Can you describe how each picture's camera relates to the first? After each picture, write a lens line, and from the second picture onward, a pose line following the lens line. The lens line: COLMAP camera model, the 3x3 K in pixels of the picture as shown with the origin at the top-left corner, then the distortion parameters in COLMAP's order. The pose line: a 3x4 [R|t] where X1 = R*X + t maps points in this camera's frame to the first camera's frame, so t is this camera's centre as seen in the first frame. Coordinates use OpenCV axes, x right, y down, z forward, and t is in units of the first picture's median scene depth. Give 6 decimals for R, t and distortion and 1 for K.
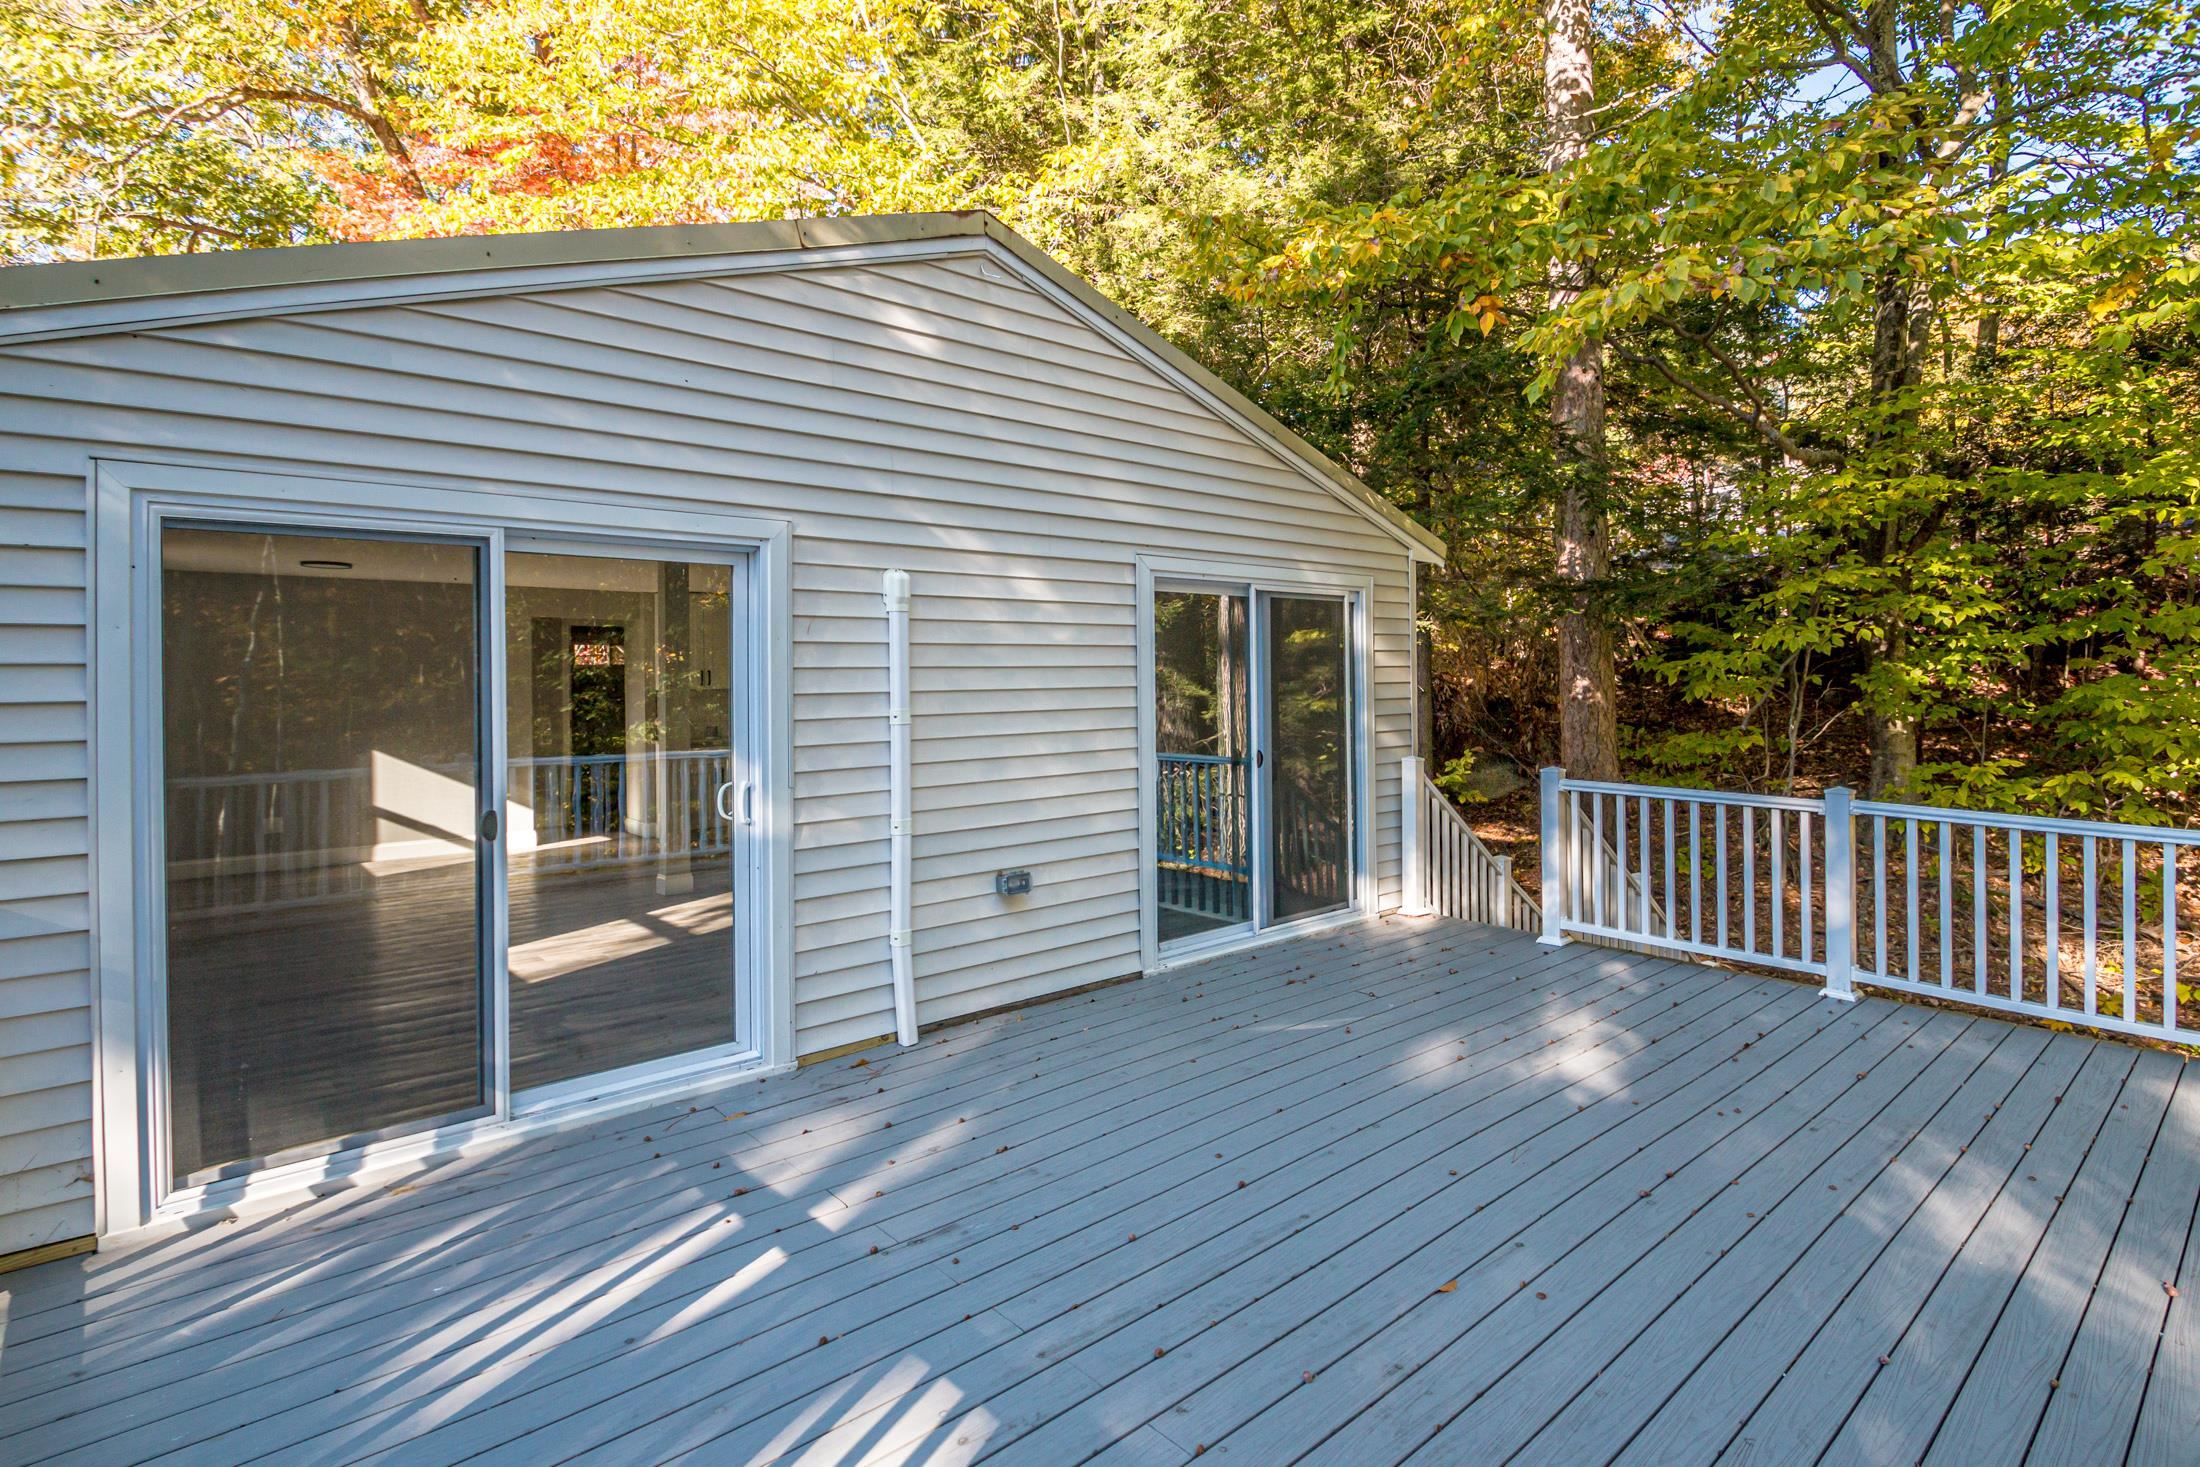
lens RADIAL K [[1118.2, 0, 1123.3], [0, 1118.2, 672.1], [0, 0, 1]] dist [0.001467, -0.000230]
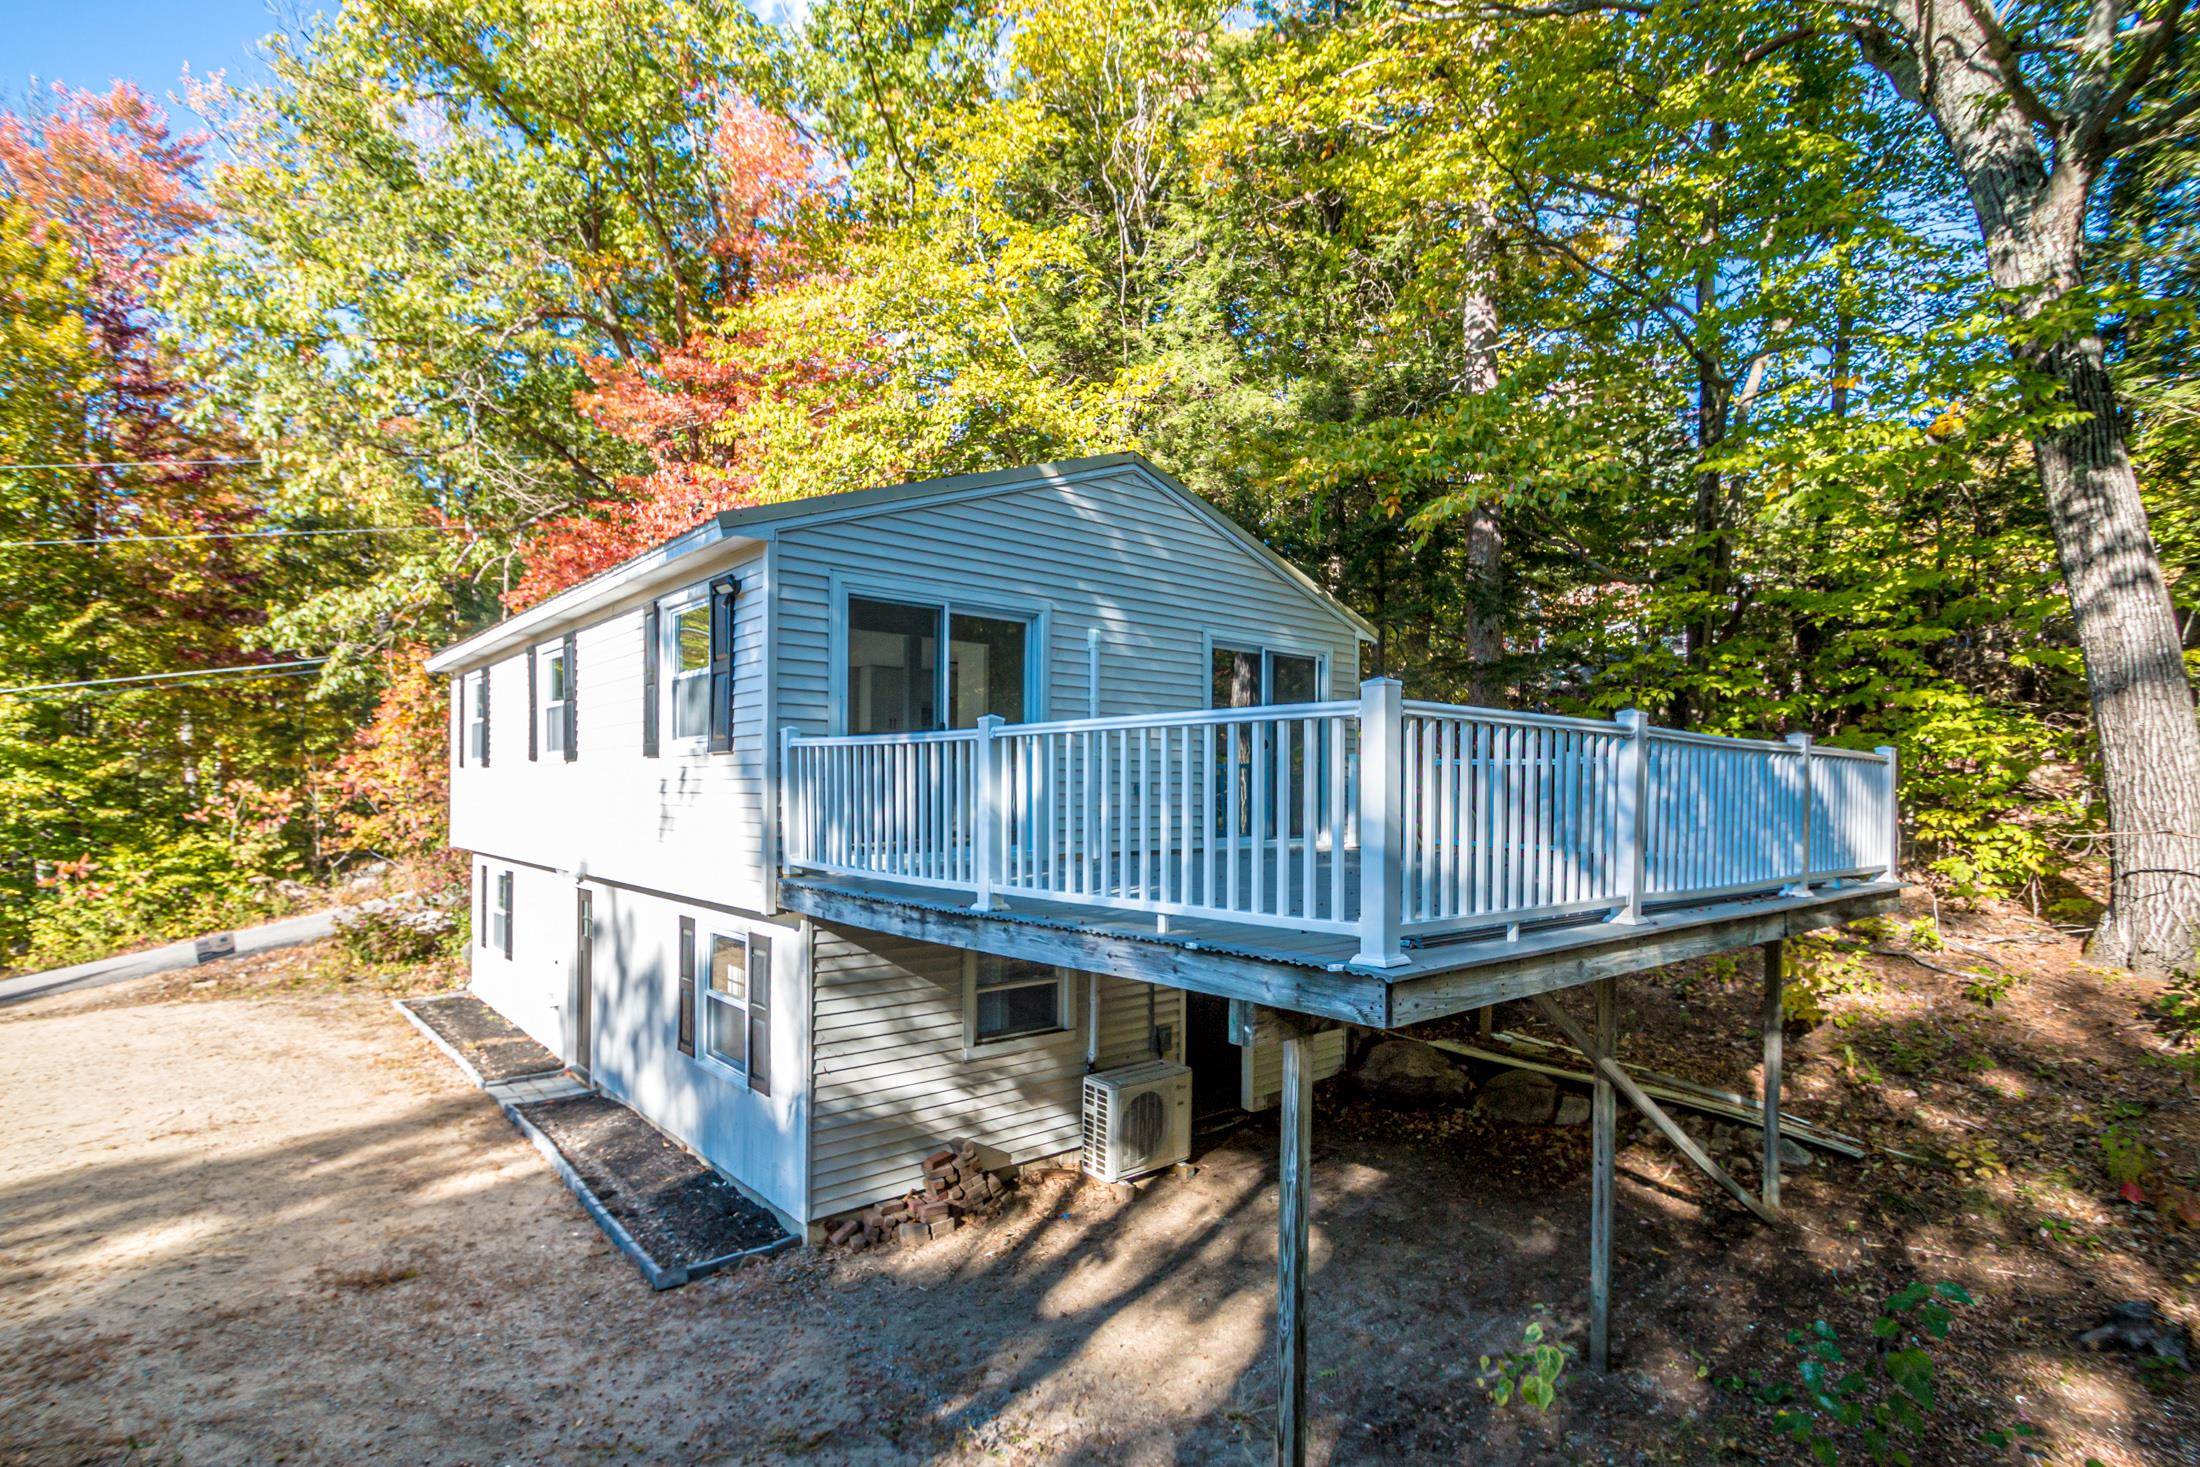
lens RADIAL K [[1063.5, 0, 1100.7], [0, 1063.5, 789.0], [0, 0, 1]] dist [-0.002006, -0.000477]
pose [[0.999839, 0.011202, -0.013986, -0.069249], [-0.011191, 0.999937, 0.000901, 0.085102], [0.013995, -0.000745, 0.999902, -0.397458]]
